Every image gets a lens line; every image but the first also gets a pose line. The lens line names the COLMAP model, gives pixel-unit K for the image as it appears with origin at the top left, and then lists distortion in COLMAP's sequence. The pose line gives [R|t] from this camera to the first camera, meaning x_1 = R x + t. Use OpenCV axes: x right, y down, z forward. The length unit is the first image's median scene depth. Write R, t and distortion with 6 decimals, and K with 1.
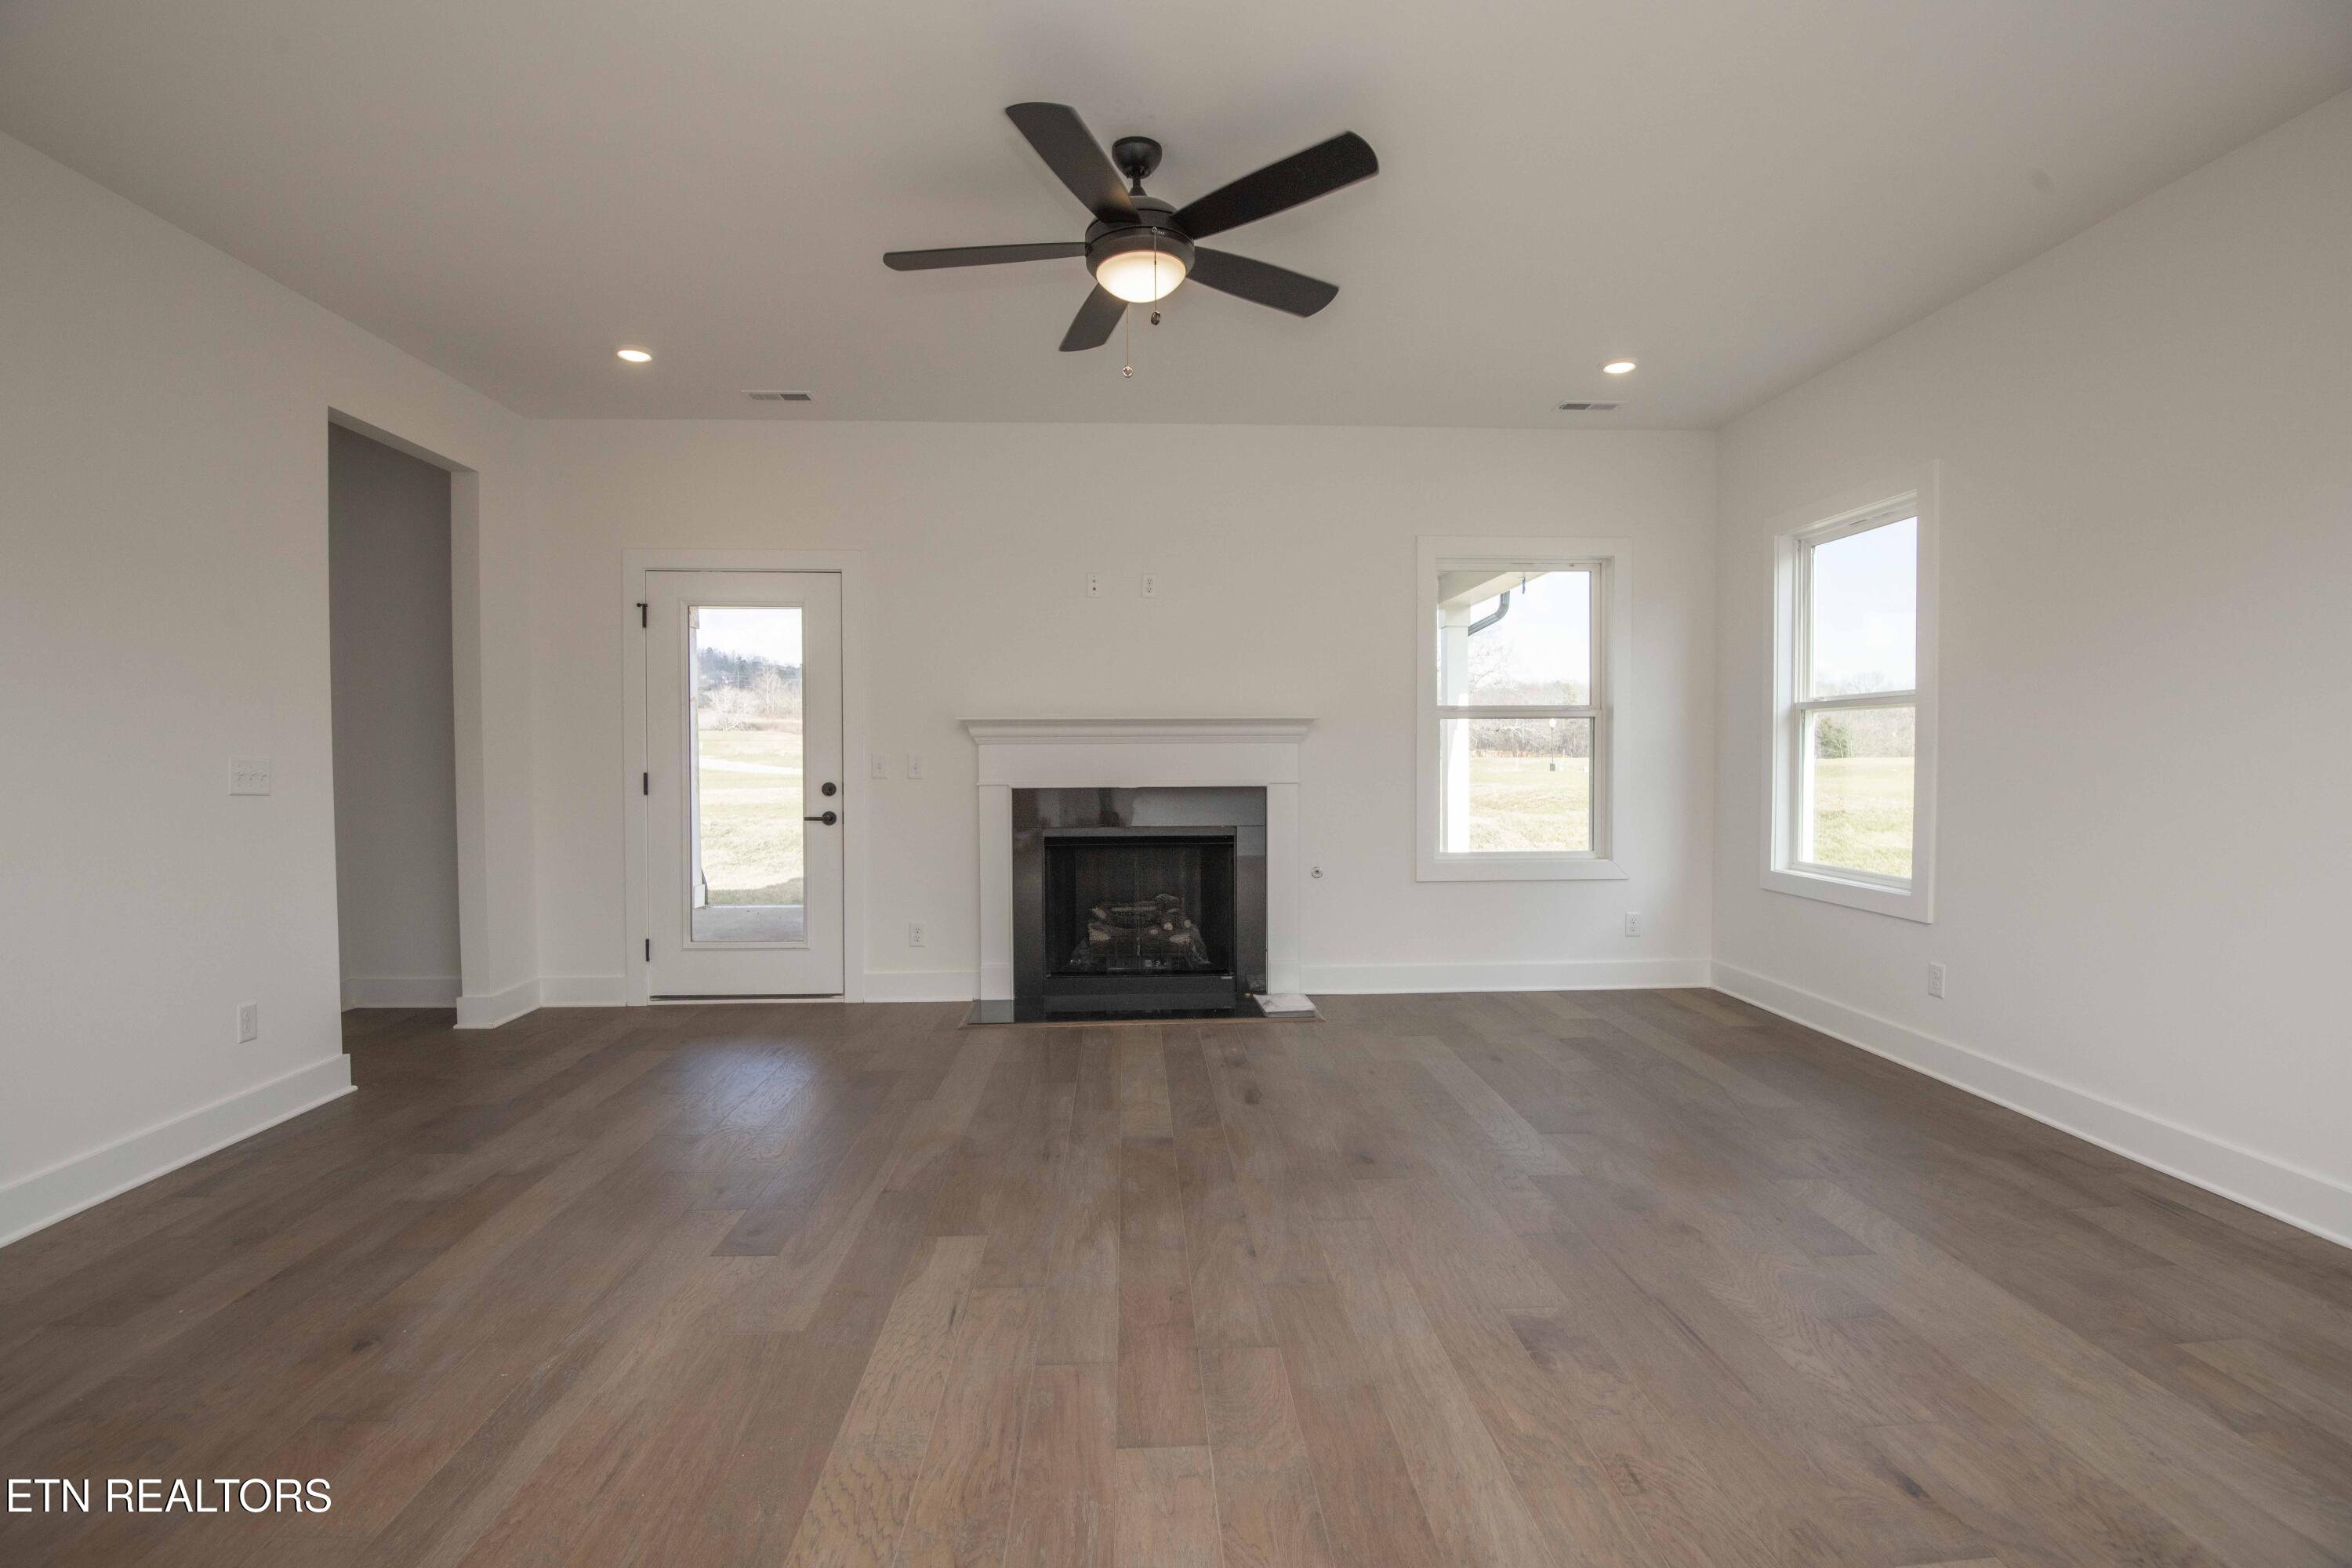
lens RADIAL K [[1072.7, 0, 1178.6], [0, 1072.7, 834.1], [0, 0, 1]] dist [-0.034185, -0.000364]
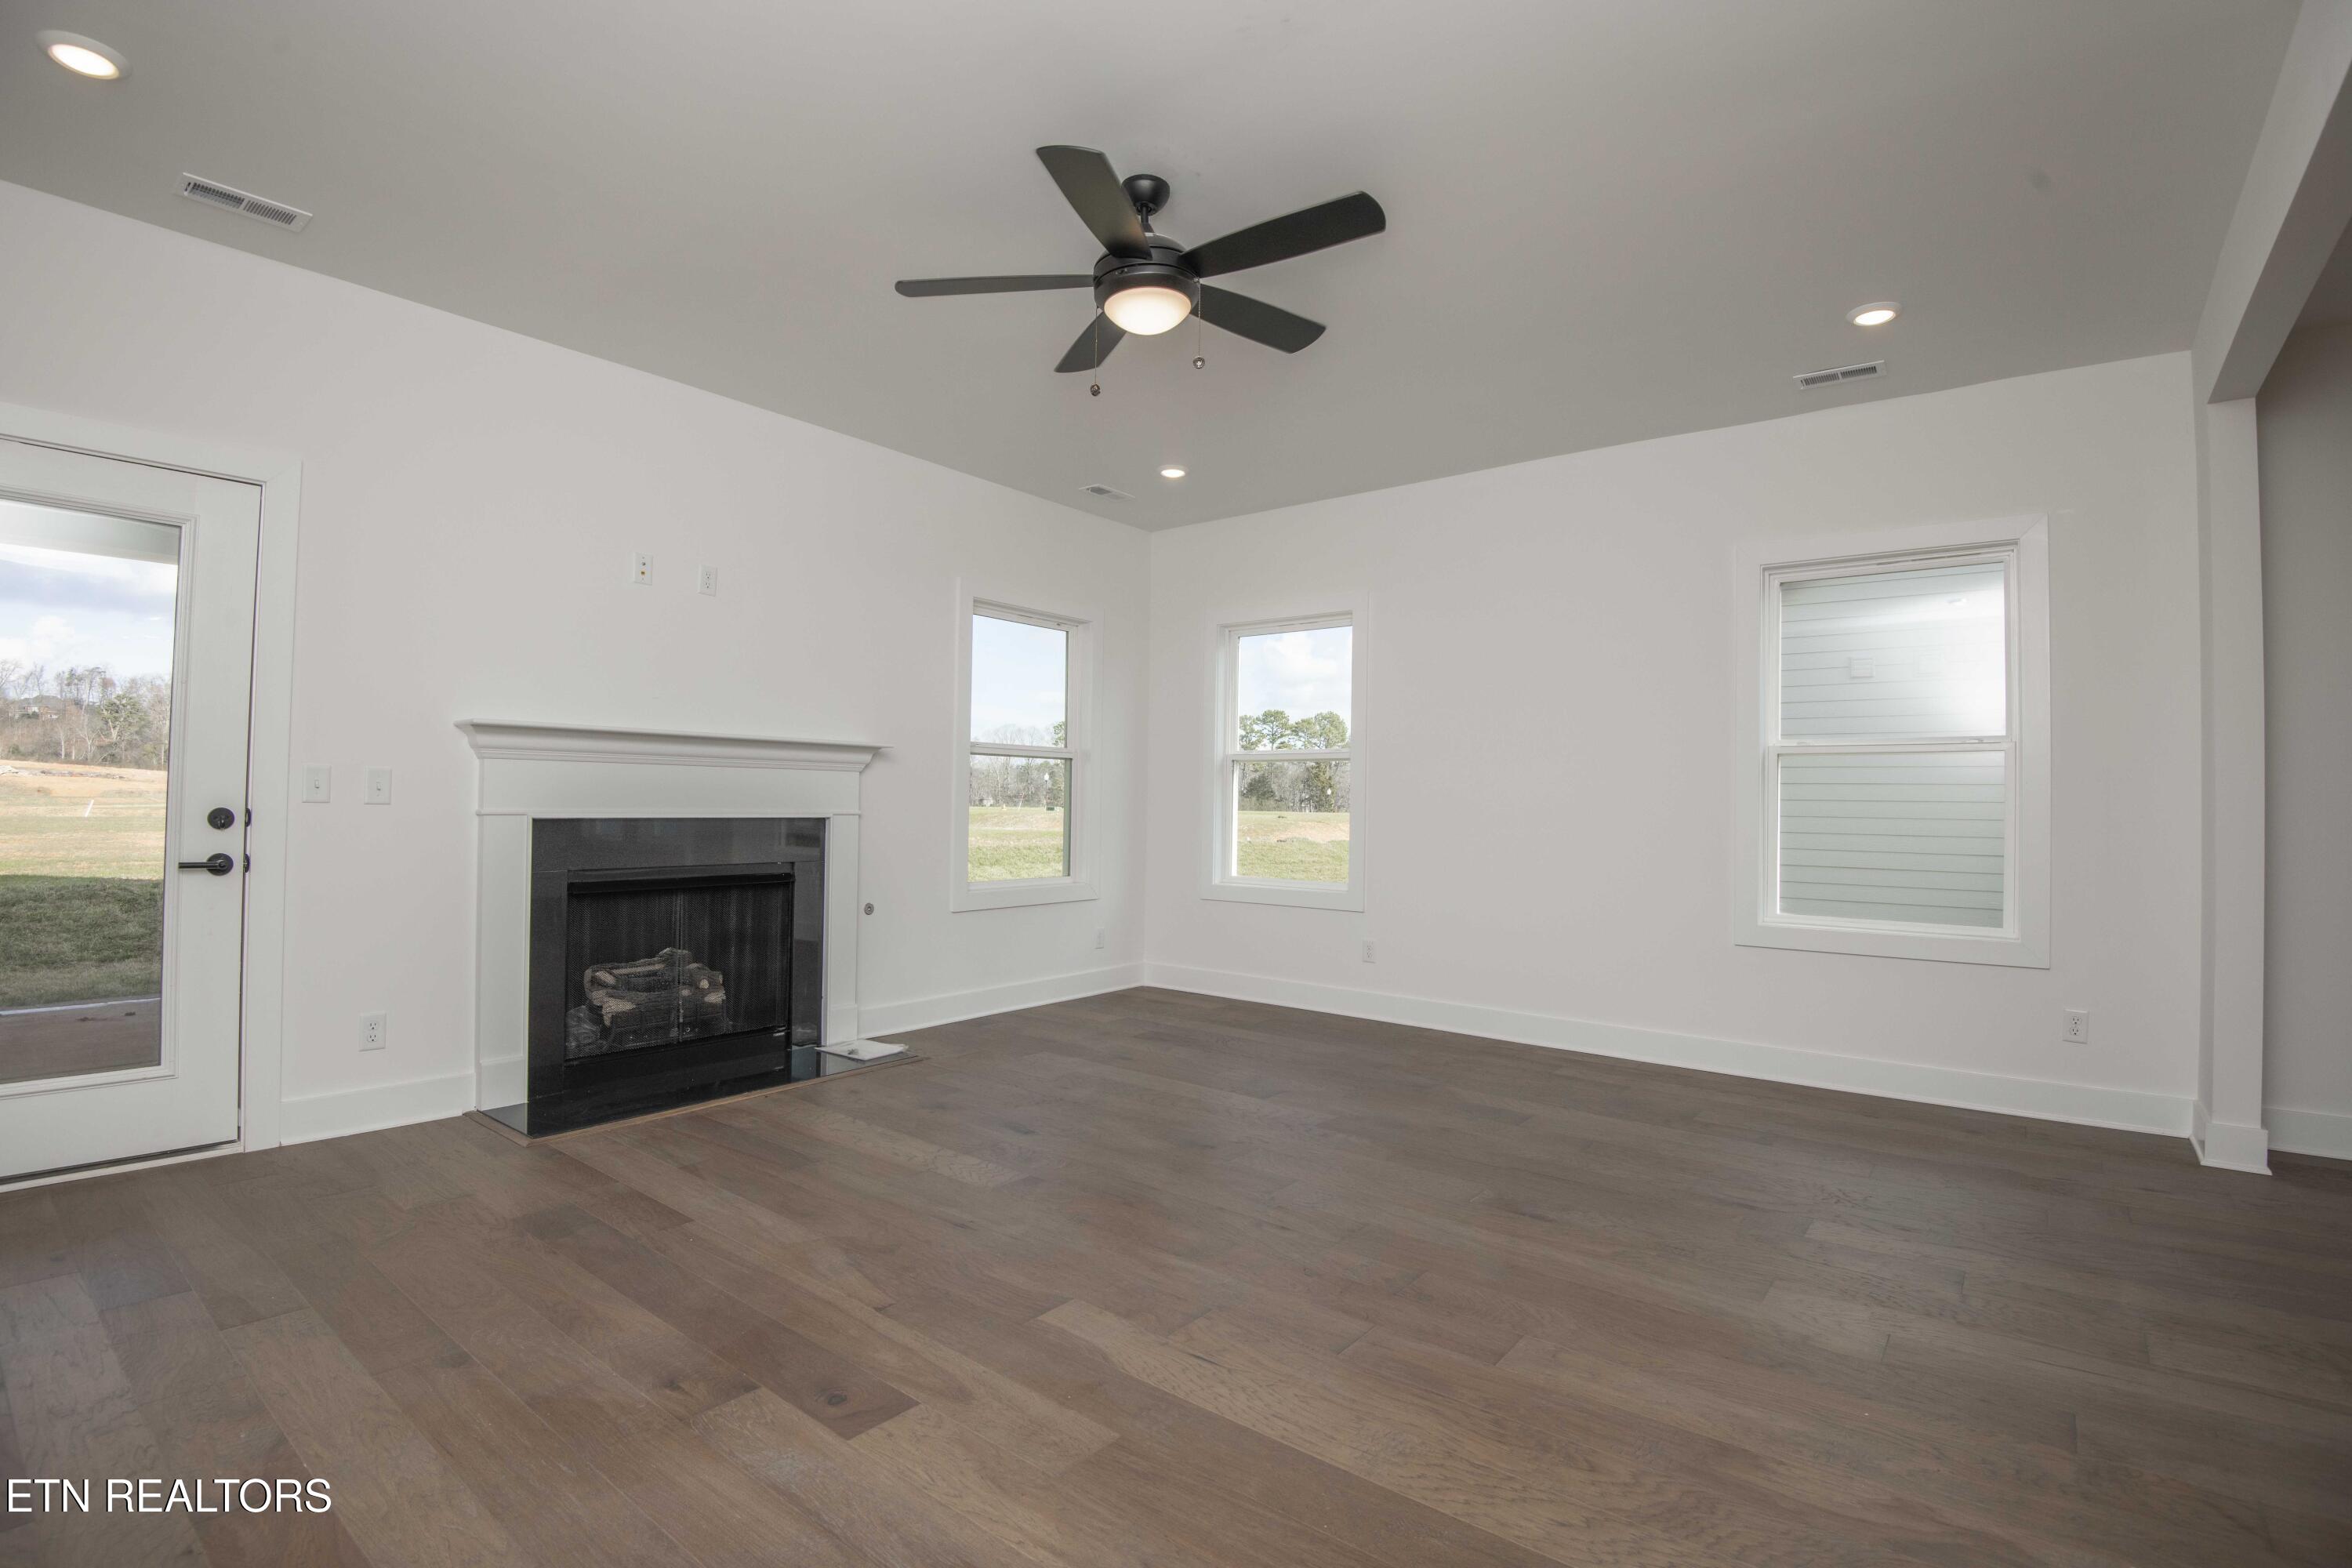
lens RADIAL K [[1085.6, 0, 1176.0], [0, 1085.6, 784.0], [0, 0, 1]] dist [-0.018144, -0.000130]
pose [[0.665634, 0.027533, 0.745770, -0.495283], [0.040821, 0.996480, -0.073223, 0.008265], [-0.745161, 0.079183, 0.662167, 0.179810]]
